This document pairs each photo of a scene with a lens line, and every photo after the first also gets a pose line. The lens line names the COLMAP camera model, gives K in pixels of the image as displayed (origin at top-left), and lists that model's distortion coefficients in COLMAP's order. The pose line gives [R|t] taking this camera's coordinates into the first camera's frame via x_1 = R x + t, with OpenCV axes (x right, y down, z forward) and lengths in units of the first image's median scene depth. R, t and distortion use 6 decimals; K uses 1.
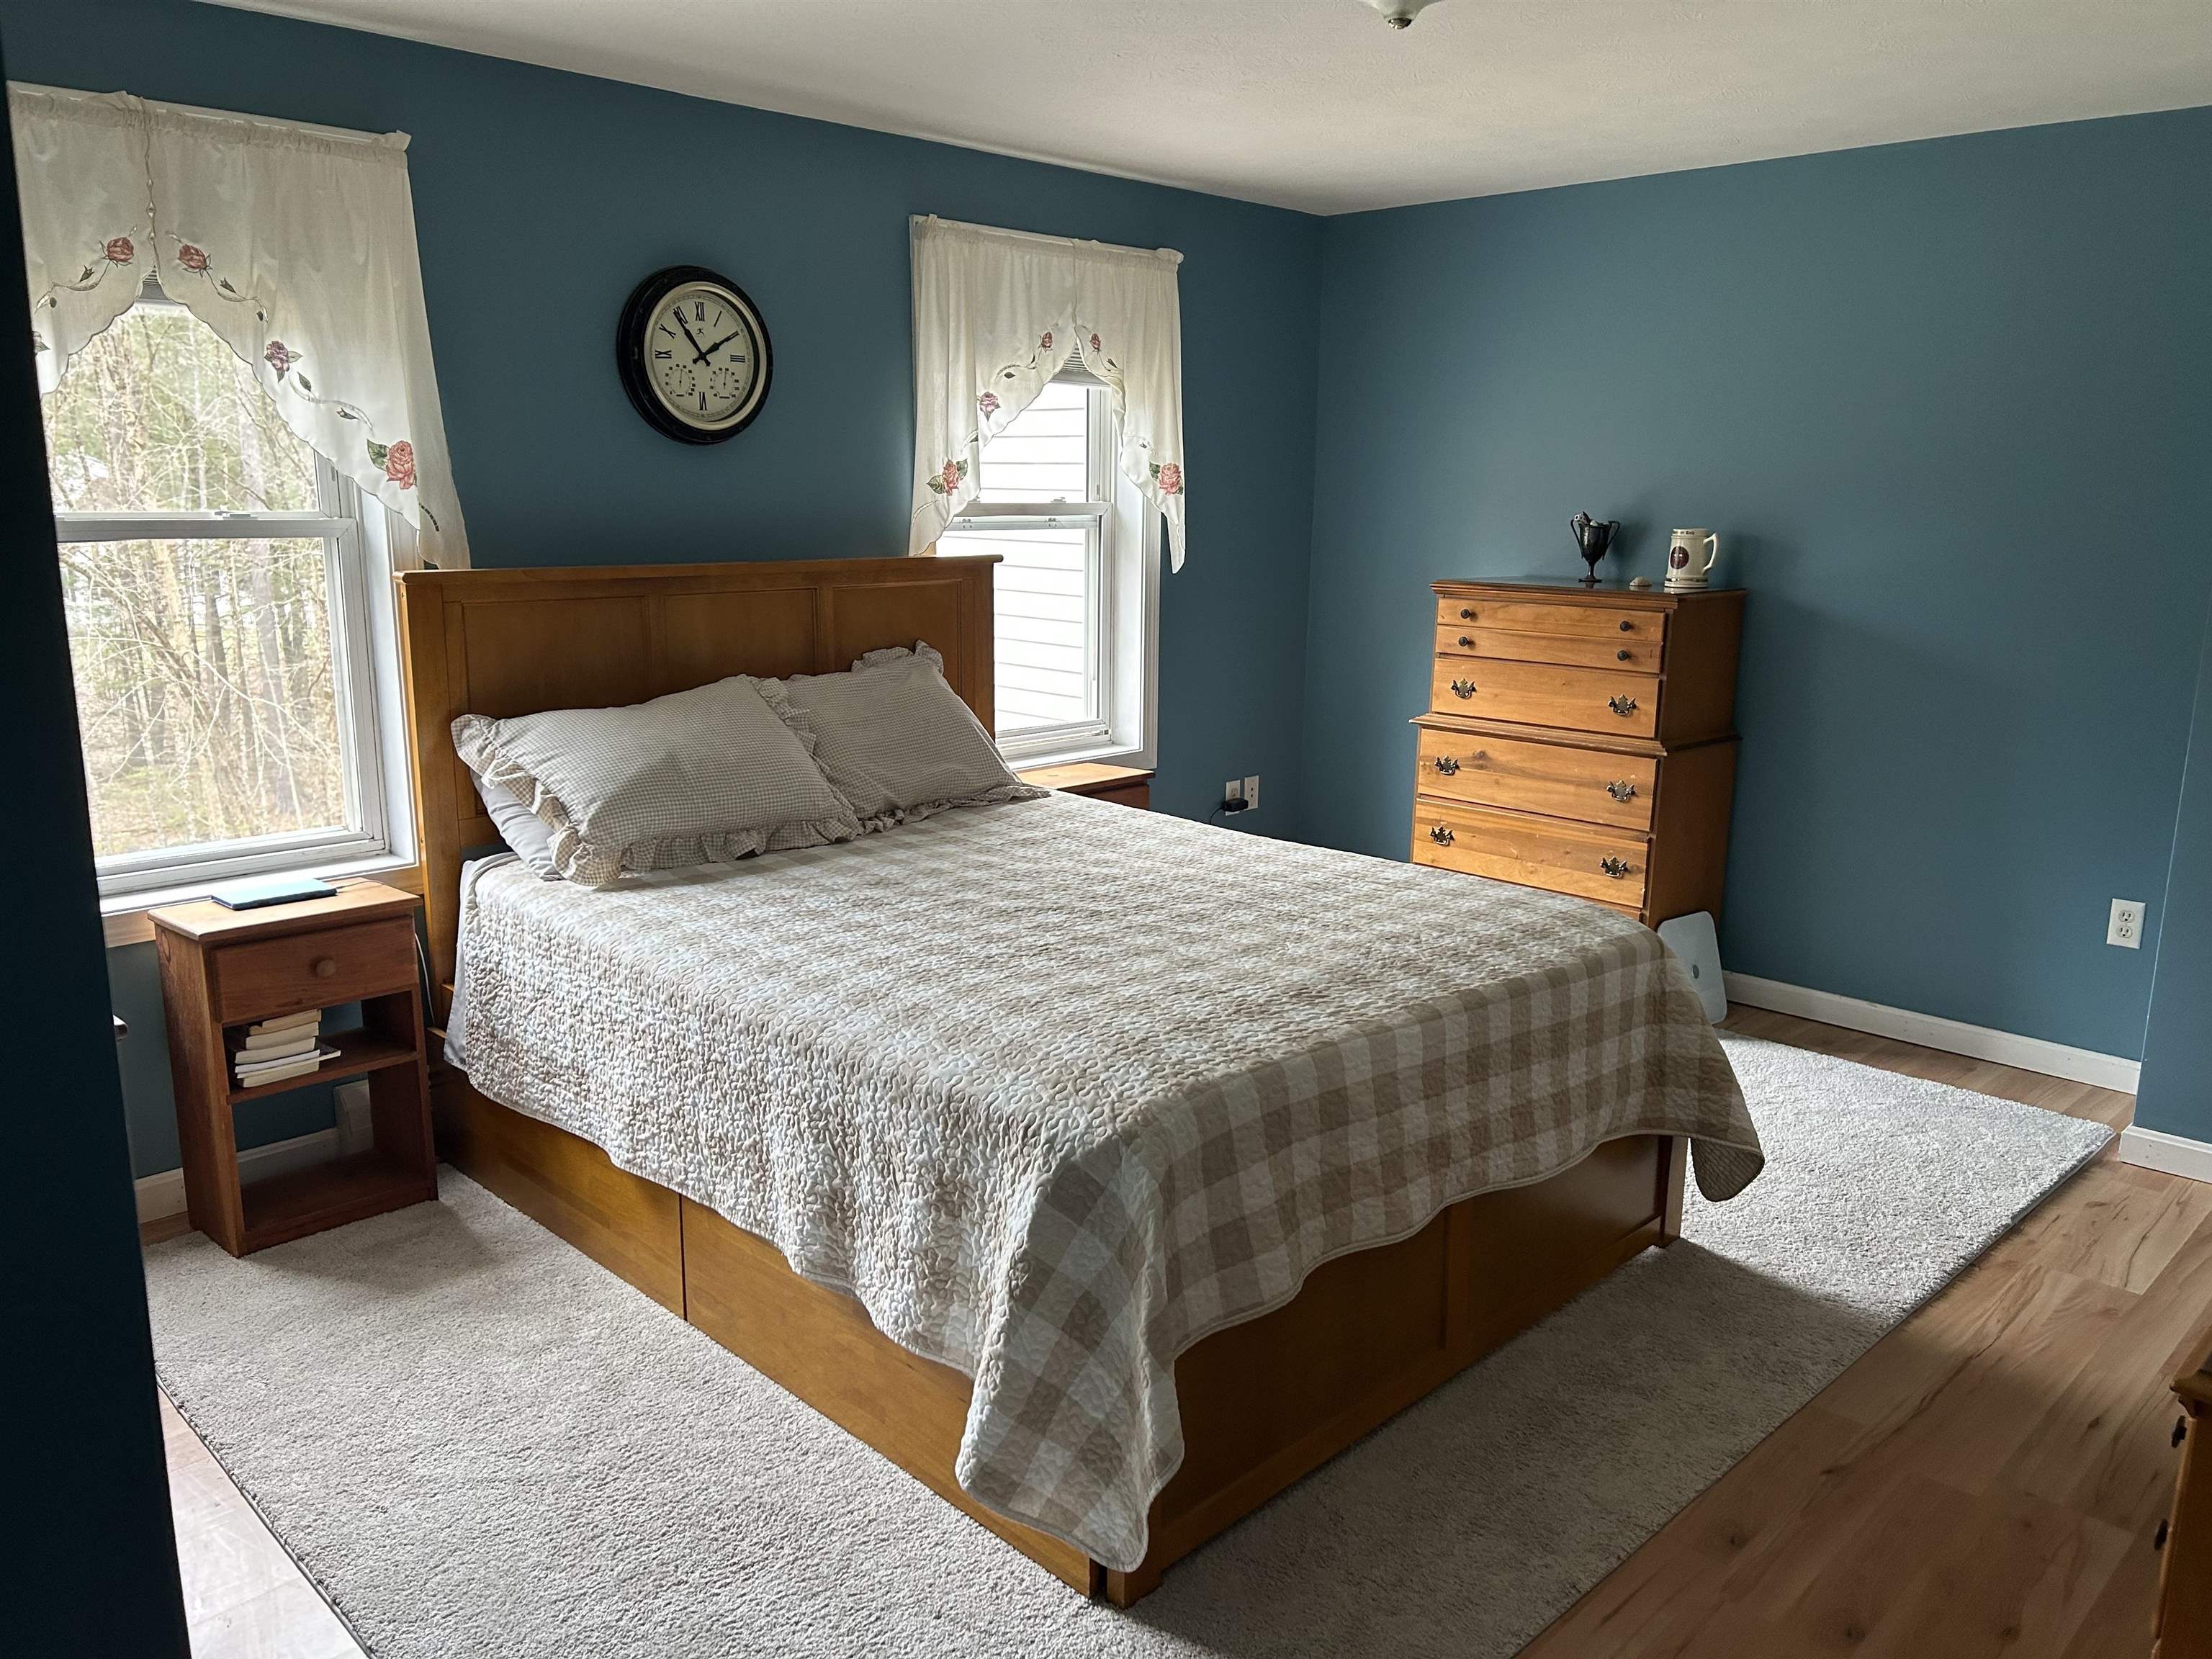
lens RADIAL K [[1655.6, 0, 1100.2], [0, 1655.6, 827.2], [0, 0, 1]] dist [0.119720, -0.155670]
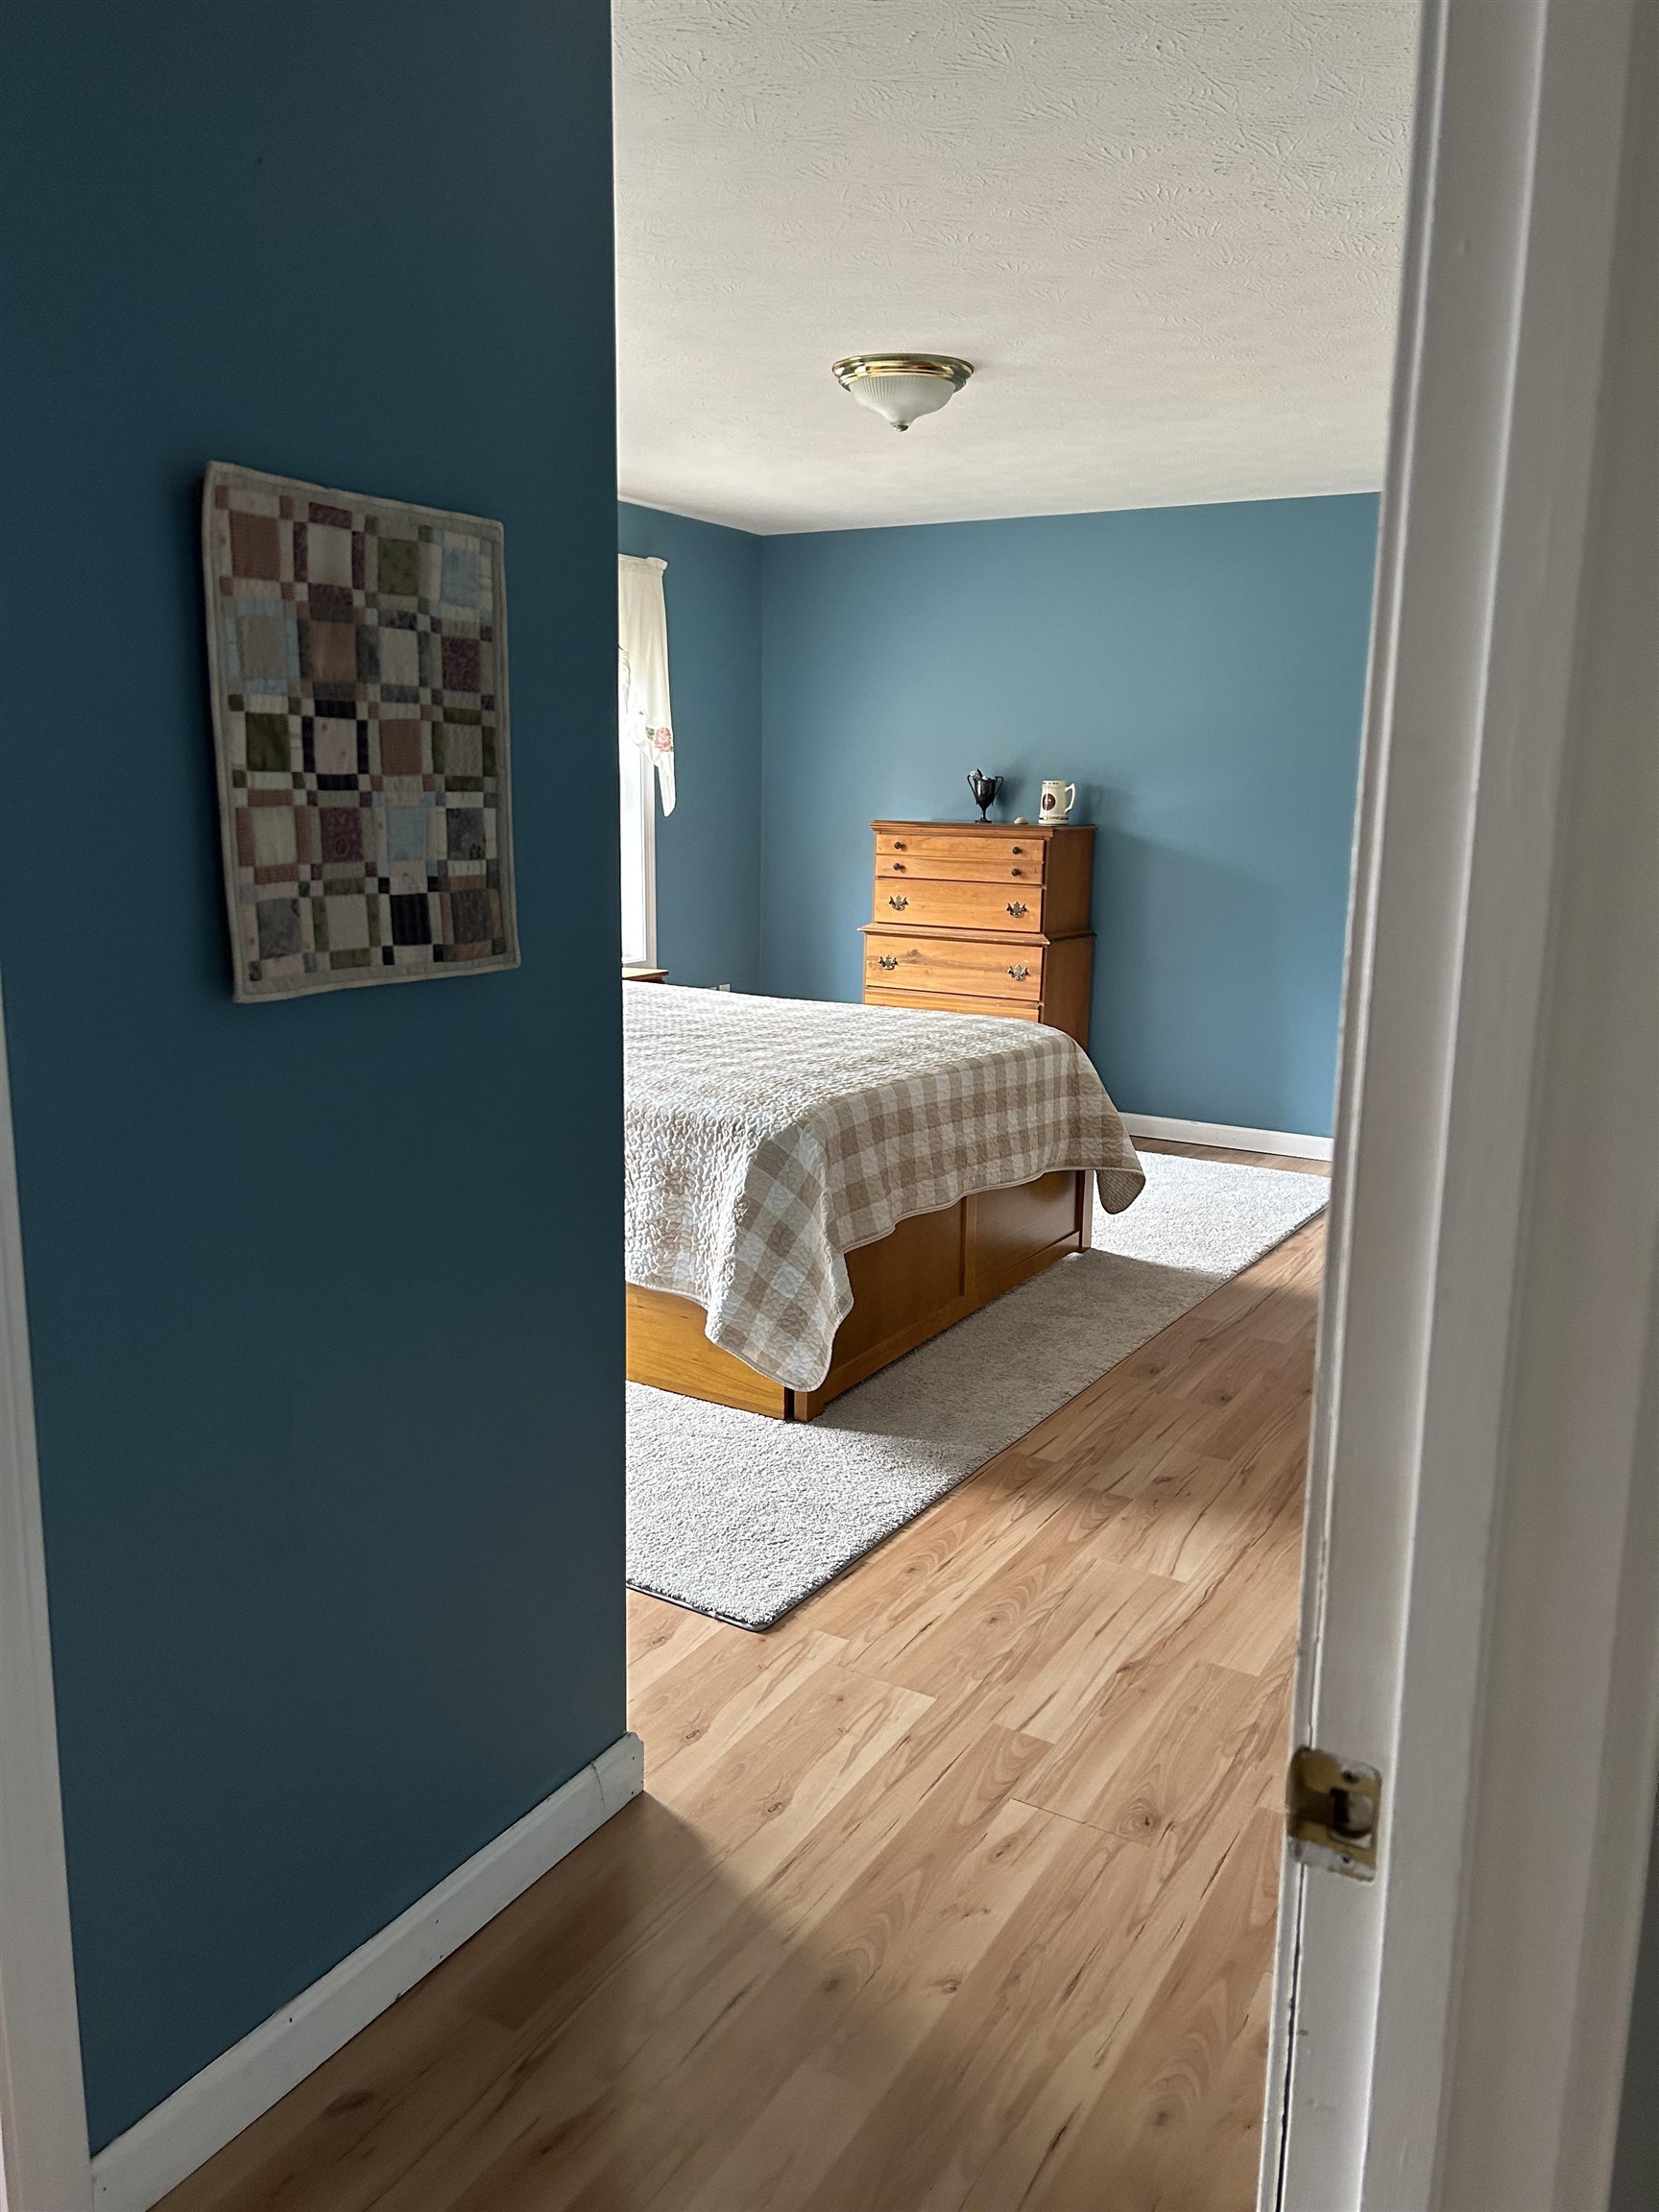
lens RADIAL K [[1668.0, 0, 833.3], [0, 1668.0, 1051.1], [0, 0, 1]] dist [0.243768, -0.000741]
pose [[0.970022, -0.034525, 0.240554, -0.248672], [0.044275, 0.998398, -0.035242, 0.126785], [-0.238951, 0.044836, 0.969996, -0.427479]]
